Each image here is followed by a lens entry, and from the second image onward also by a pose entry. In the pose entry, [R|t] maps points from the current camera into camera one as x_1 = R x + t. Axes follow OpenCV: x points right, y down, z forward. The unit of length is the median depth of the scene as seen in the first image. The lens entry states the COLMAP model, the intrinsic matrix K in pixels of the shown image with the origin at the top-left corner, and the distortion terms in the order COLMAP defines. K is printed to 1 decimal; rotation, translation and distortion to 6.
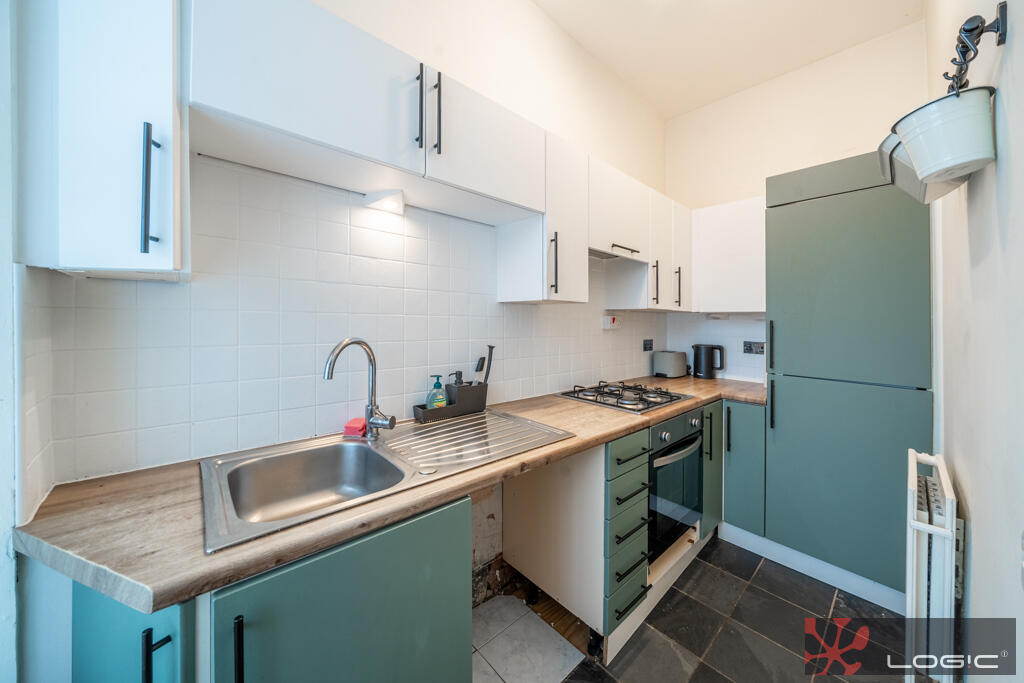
lens RADIAL K [[357.0, 0, 507.8], [0, 357.0, 327.3], [0, 0, 1]] dist [-0.002915, -0.000219]
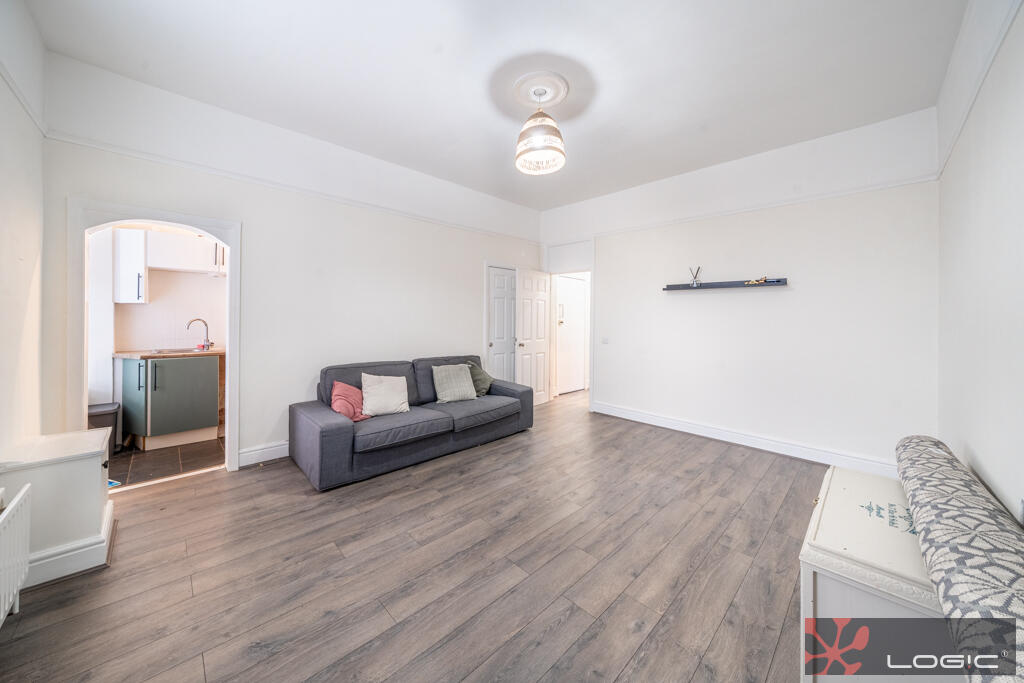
lens RADIAL K [[357.0, 0, 507.1], [0, 357.0, 313.9], [0, 0, 1]] dist [-0.002915, -0.000219]
pose [[0.998873, -0.001388, 0.047447, 4.132790], [0.001764, 0.999967, -0.007868, 0.040405], [-0.047435, 0.007943, 0.998843, -4.465488]]
